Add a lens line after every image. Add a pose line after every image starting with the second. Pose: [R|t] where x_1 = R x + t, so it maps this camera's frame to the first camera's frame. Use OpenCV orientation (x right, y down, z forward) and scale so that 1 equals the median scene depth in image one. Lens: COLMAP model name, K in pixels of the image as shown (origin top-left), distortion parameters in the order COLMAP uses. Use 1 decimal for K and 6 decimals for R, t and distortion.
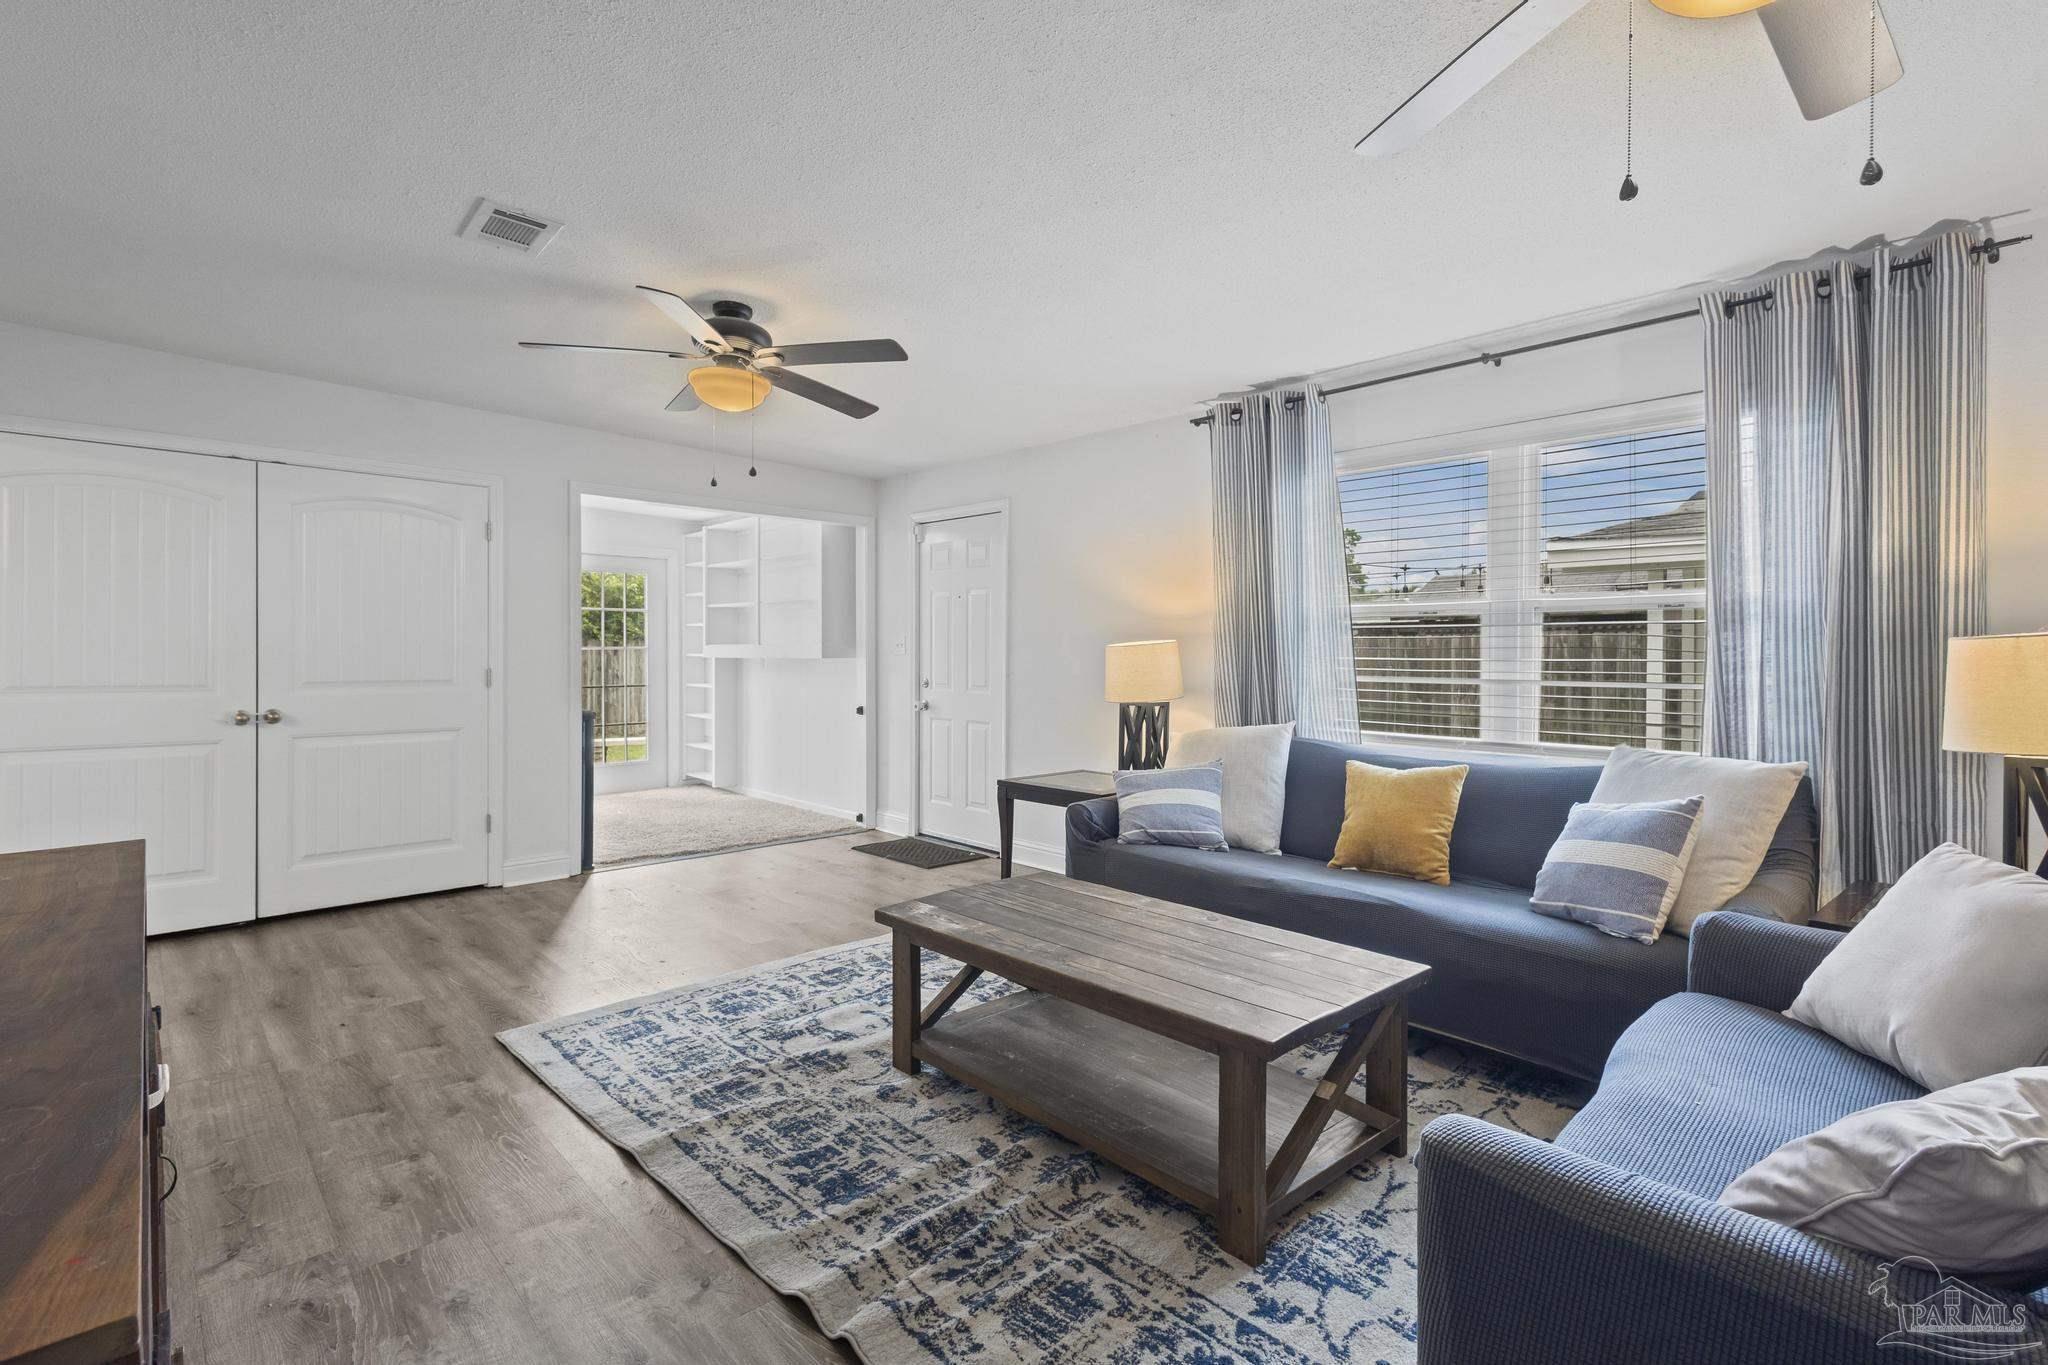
lens RADIAL K [[951.5, 0, 1024.3], [0, 951.5, 661.5], [0, 0, 1]] dist [0.004192, -0.000576]
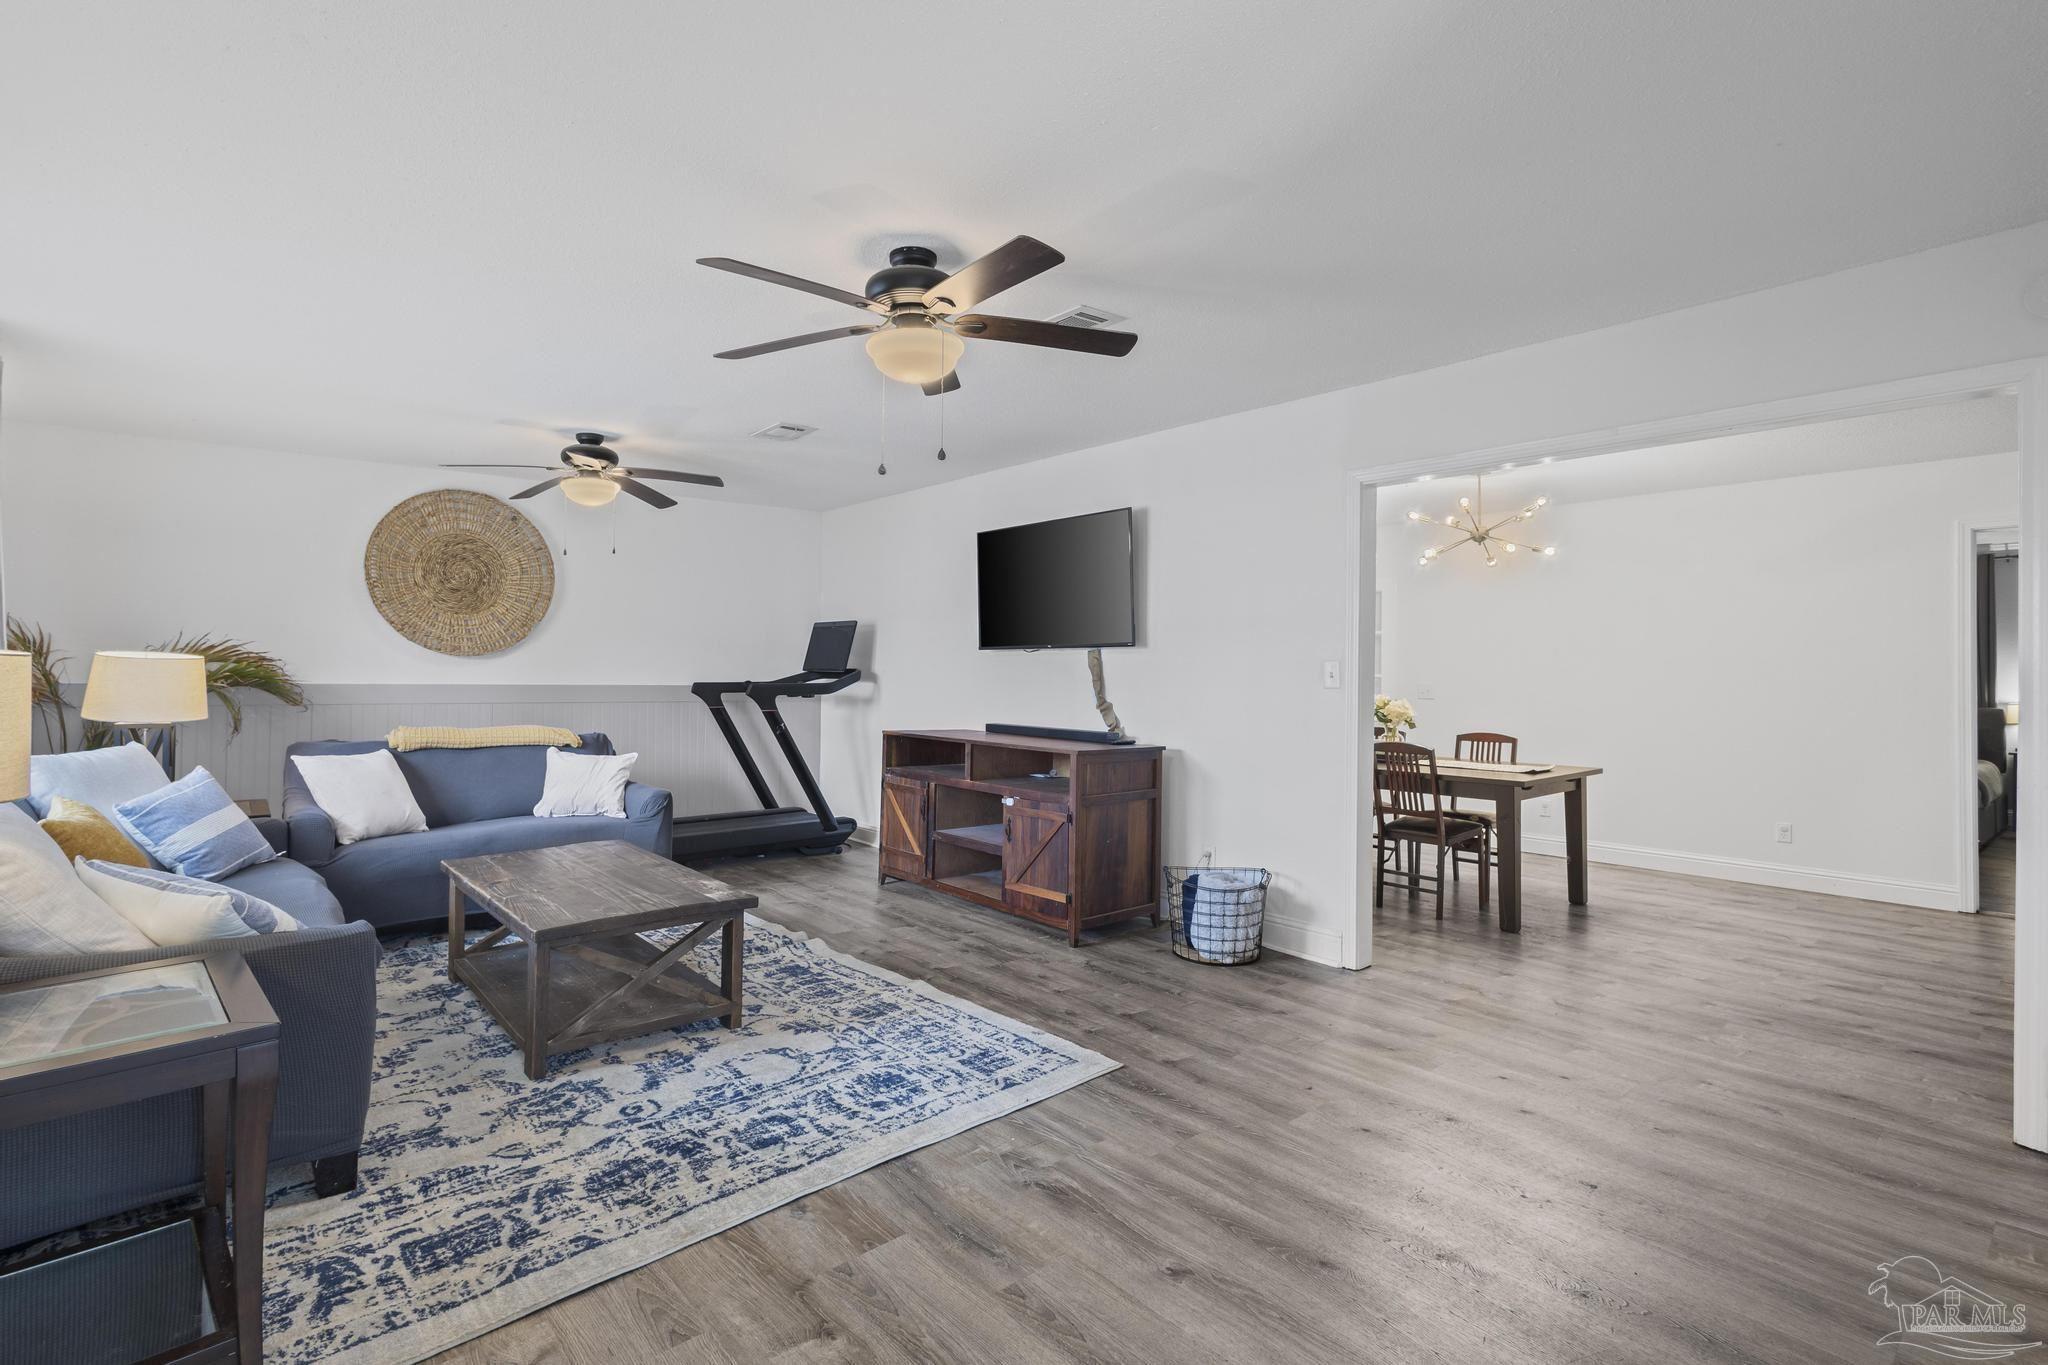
lens RADIAL K [[951.5, 0, 1024.3], [0, 951.5, 661.5], [0, 0, 1]] dist [0.004192, -0.000576]
pose [[-0.999500, -0.011922, 0.029297, -0.519622], [-0.012070, 0.999915, -0.004882, -0.025056], [-0.029236, -0.005233, -0.999559, 2.182809]]
